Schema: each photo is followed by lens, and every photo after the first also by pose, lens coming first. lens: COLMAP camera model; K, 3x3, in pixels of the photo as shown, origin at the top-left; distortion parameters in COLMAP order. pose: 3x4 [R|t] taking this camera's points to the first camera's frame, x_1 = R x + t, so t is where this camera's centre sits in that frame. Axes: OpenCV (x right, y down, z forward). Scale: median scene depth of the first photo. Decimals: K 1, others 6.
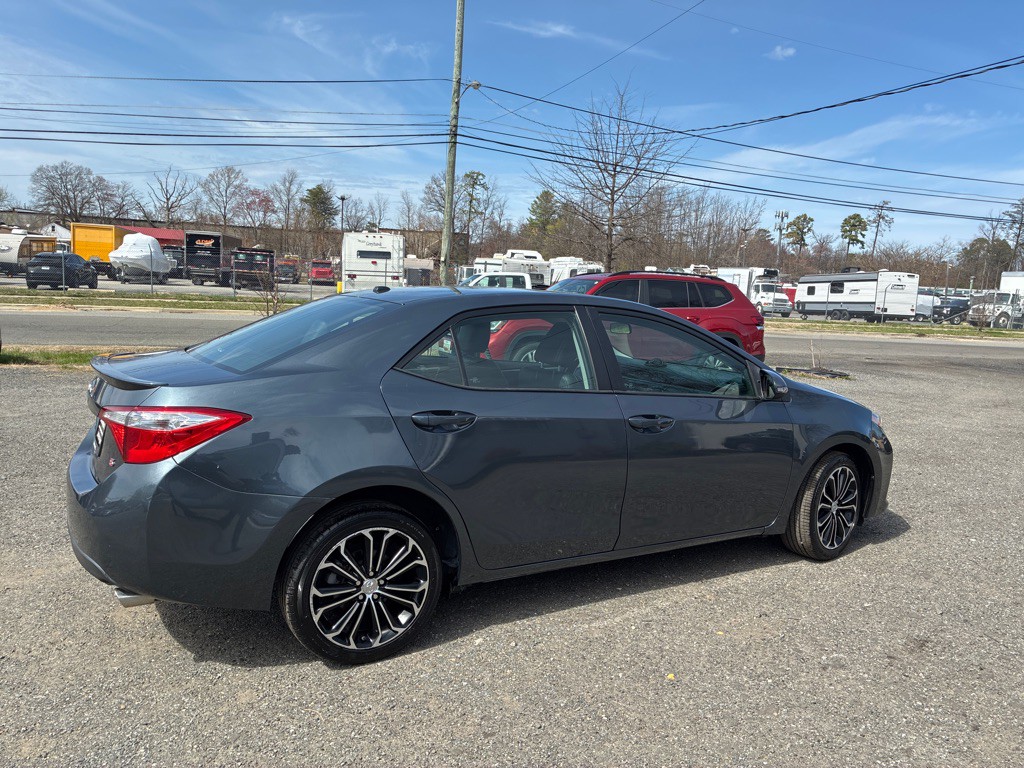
lens RADIAL K [[772.2, 0, 522.6], [0, 772.2, 382.6], [0, 0, 1]] dist [0.043324, -0.052936]
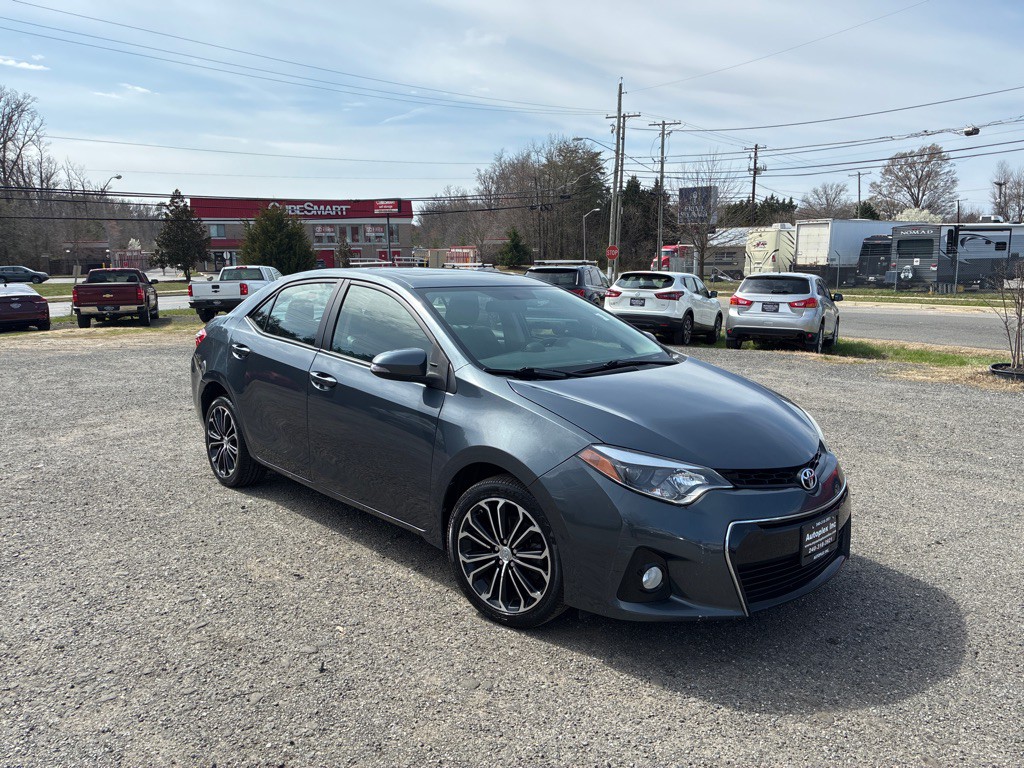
lens RADIAL K [[772.2, 0, 519.1], [0, 772.2, 380.7], [0, 0, 1]] dist [0.043324, -0.052936]
pose [[0.216974, 0.105466, -0.970463, 0.151710], [-0.121669, 0.989316, 0.080312, -0.008306], [0.968565, 0.100649, 0.227488, 0.116023]]
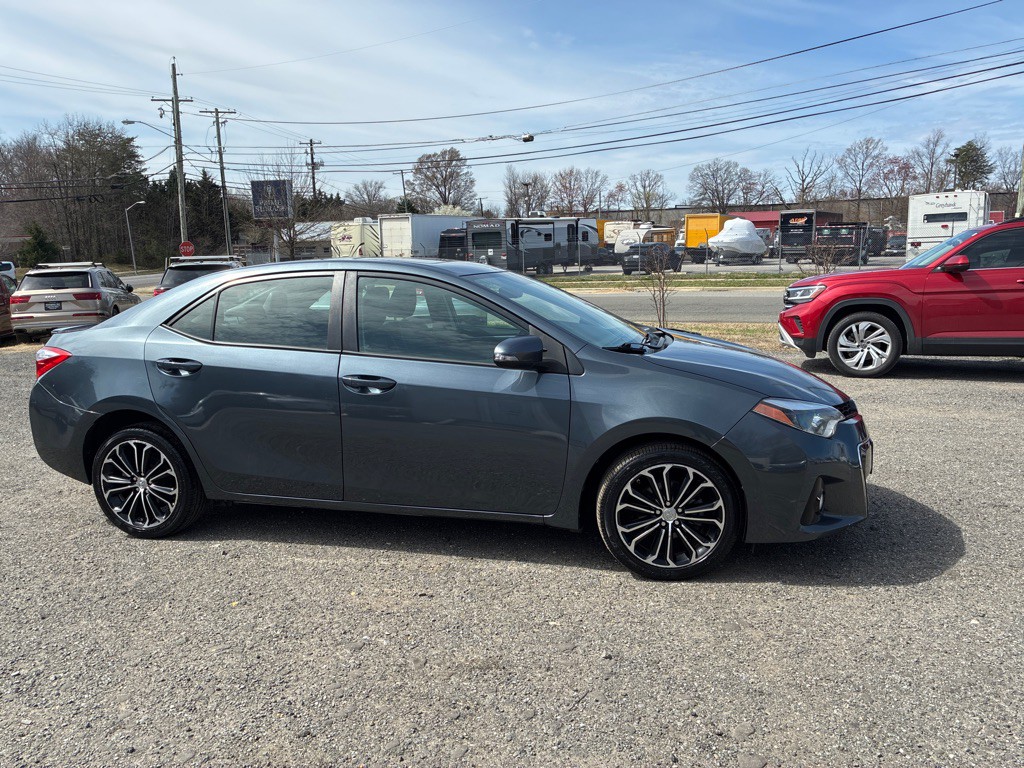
lens RADIAL K [[772.2, 0, 513.9], [0, 772.2, 389.7], [0, 0, 1]] dist [0.043324, -0.052936]
pose [[0.697746, 0.064666, -0.713420, 0.117040], [-0.038666, 0.997865, 0.052632, -0.000052], [0.715301, -0.009139, 0.698757, 0.048234]]
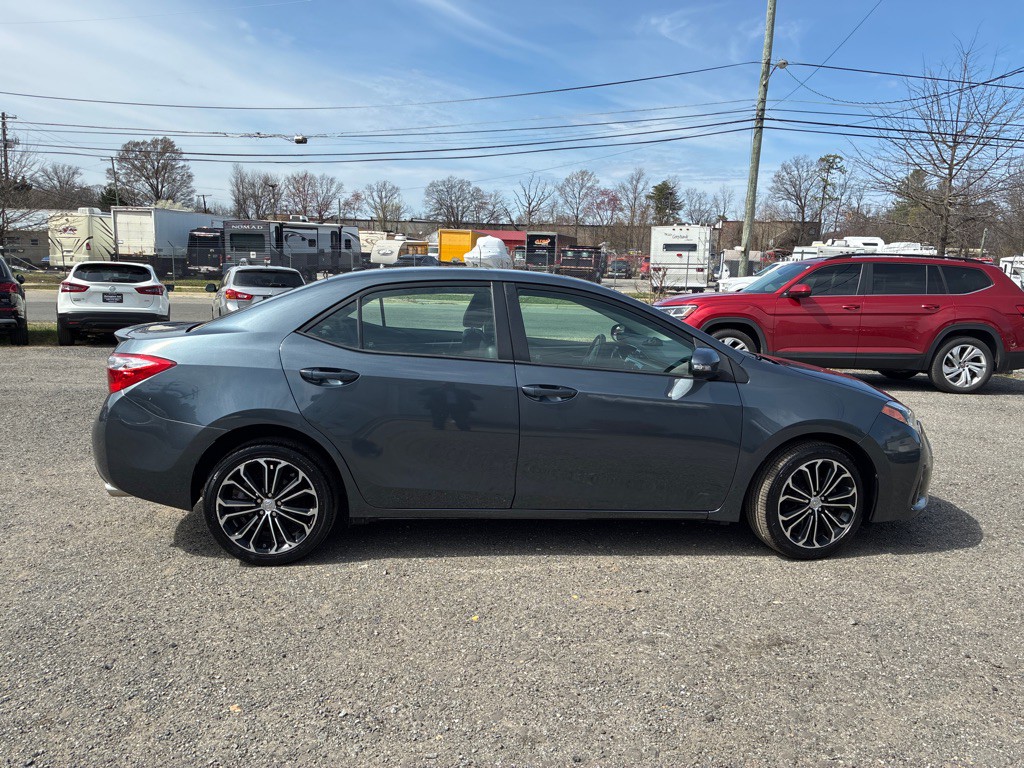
lens RADIAL K [[772.2, 0, 520.1], [0, 772.2, 386.7], [0, 0, 1]] dist [0.043324, -0.052936]
pose [[0.902639, 0.047474, -0.427773, 0.065780], [-0.042435, 0.998872, 0.021313, 0.002686], [0.428302, -0.001085, 0.903635, 0.004144]]
